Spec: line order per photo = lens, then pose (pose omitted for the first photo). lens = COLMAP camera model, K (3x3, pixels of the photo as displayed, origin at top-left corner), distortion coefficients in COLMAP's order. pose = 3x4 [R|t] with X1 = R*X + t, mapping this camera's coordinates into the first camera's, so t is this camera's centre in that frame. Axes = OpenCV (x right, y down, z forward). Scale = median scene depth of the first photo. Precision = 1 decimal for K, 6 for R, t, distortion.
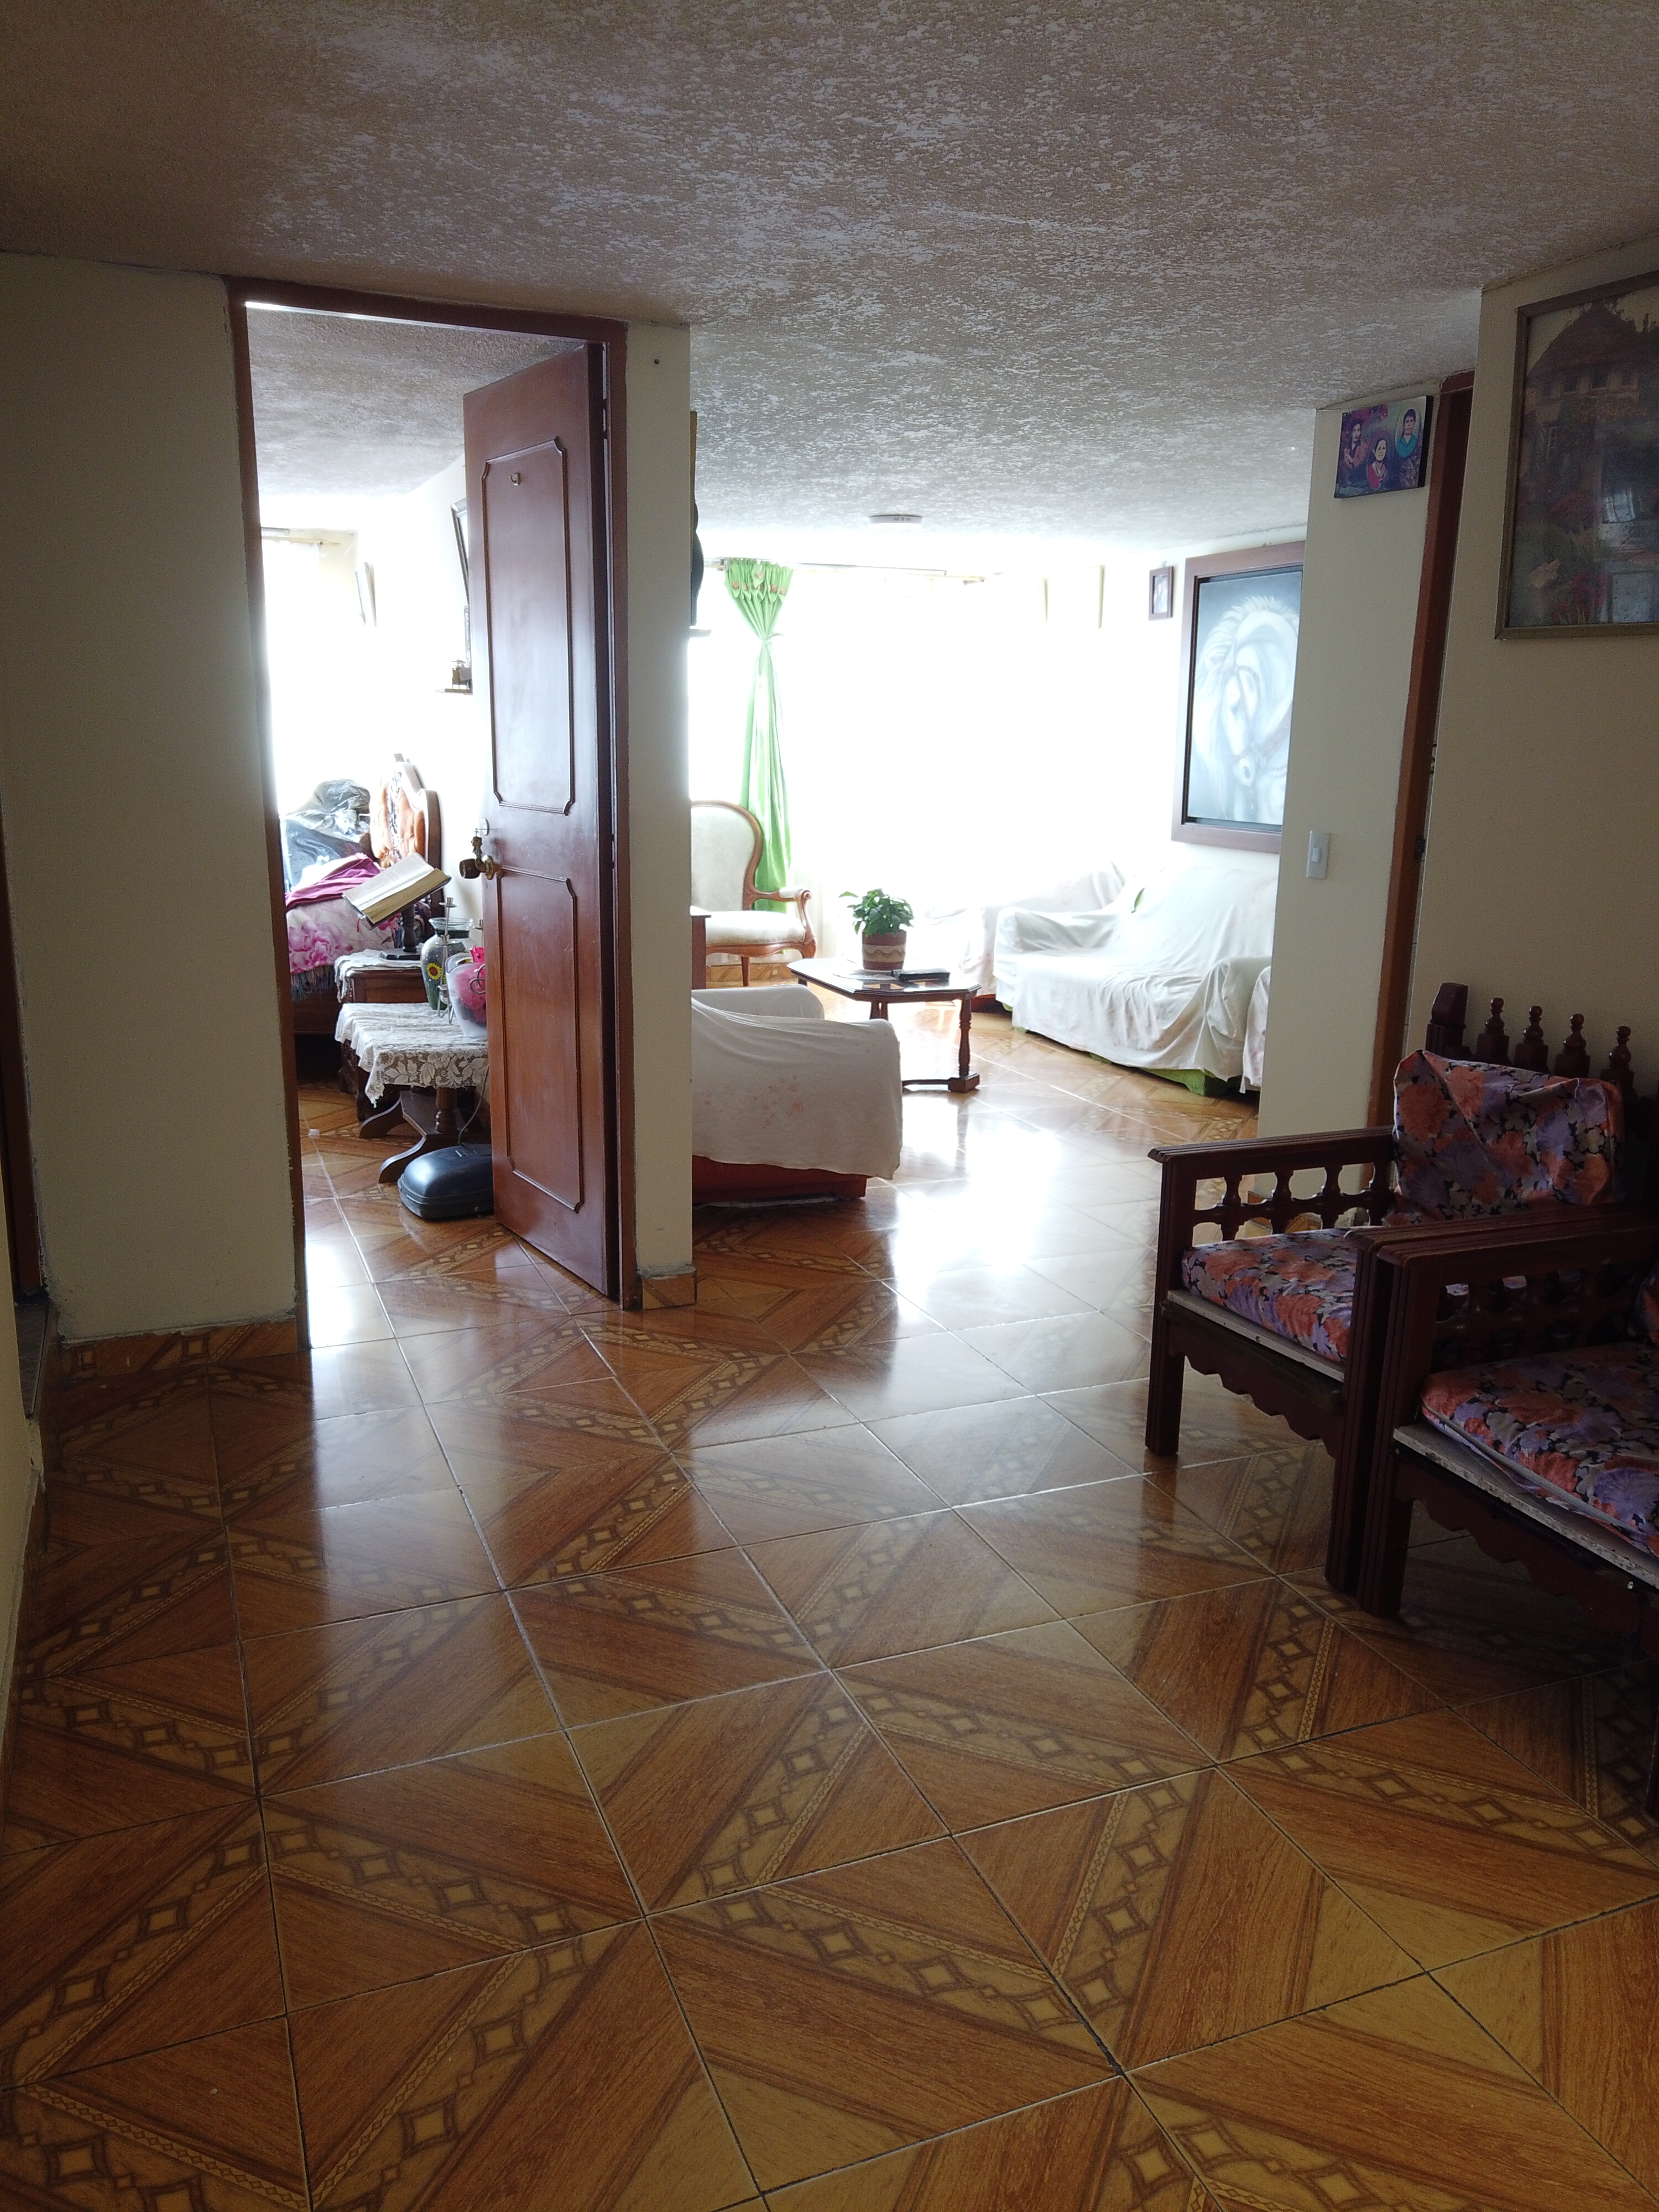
lens RADIAL K [[1654.5, 0, 822.2], [0, 1654.5, 1111.0], [0, 0, 1]] dist [0.068911, -0.074444]
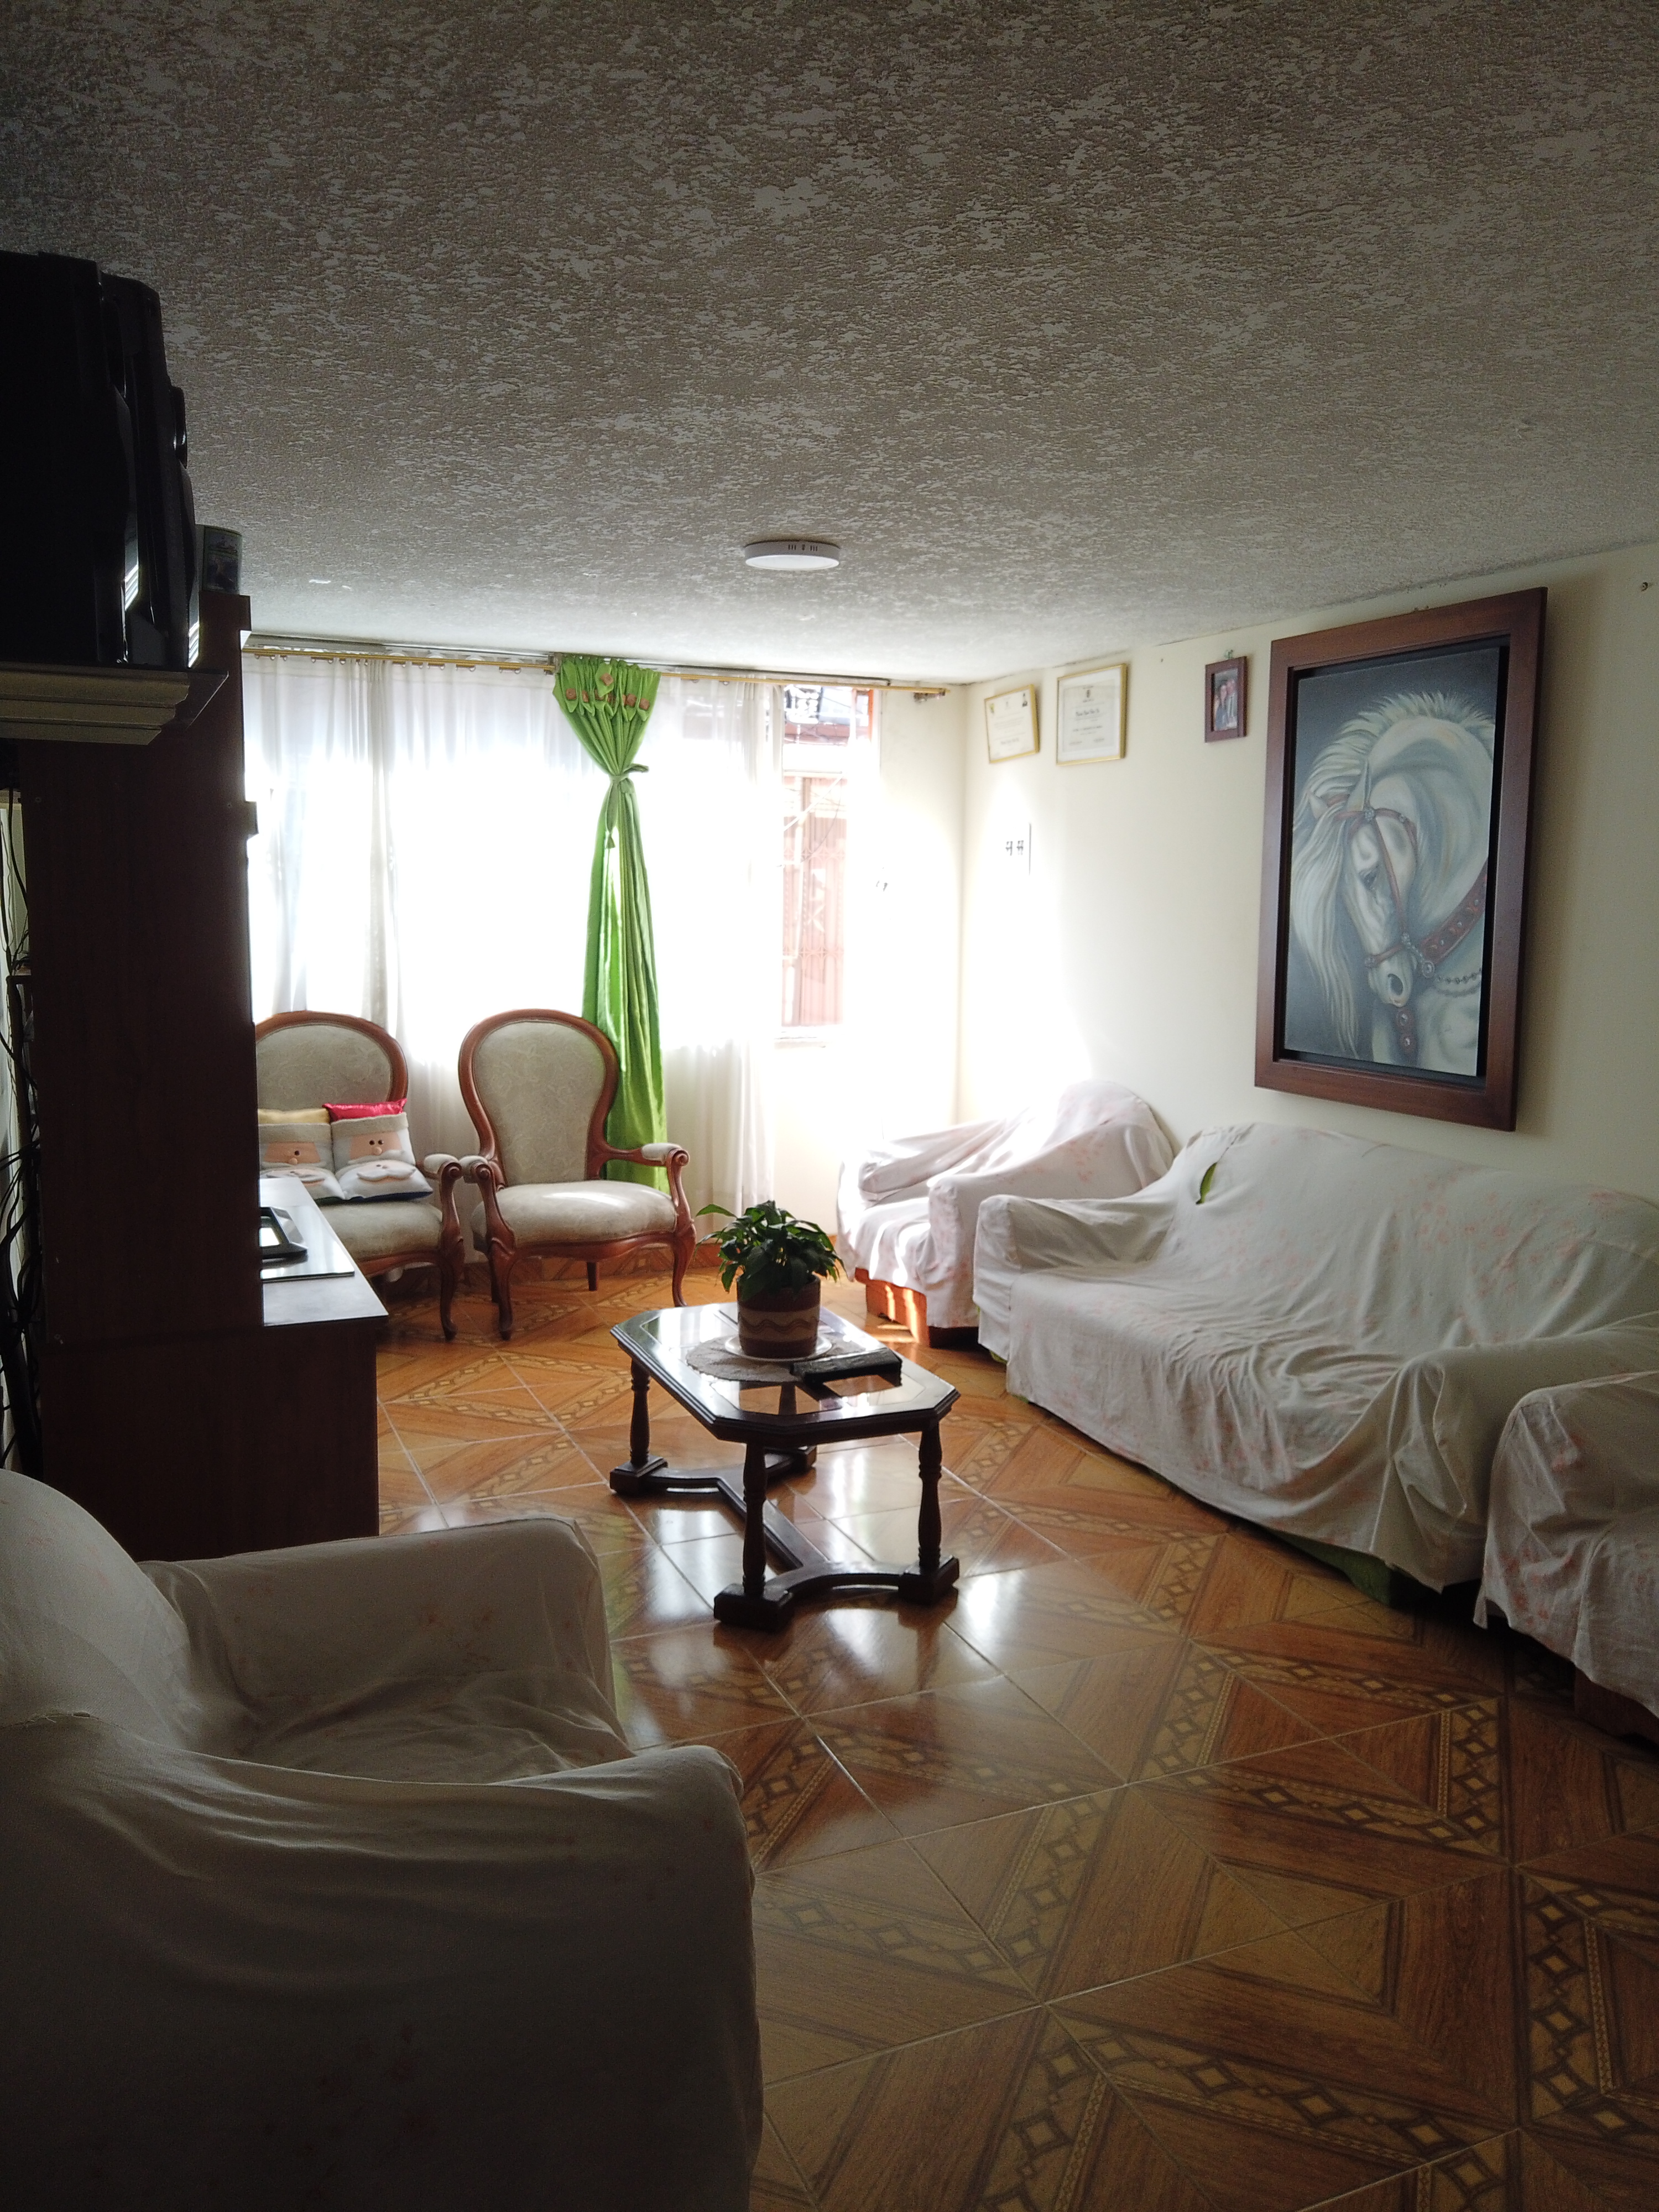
lens RADIAL K [[1654.5, 0, 822.2], [0, 1654.5, 1111.0], [0, 0, 1]] dist [0.068911, -0.074444]
pose [[0.999666, -0.006563, 0.024997, 0.035211], [0.008830, 0.995749, -0.091679, -0.104819], [-0.024289, 0.091869, 0.995475, 0.415177]]
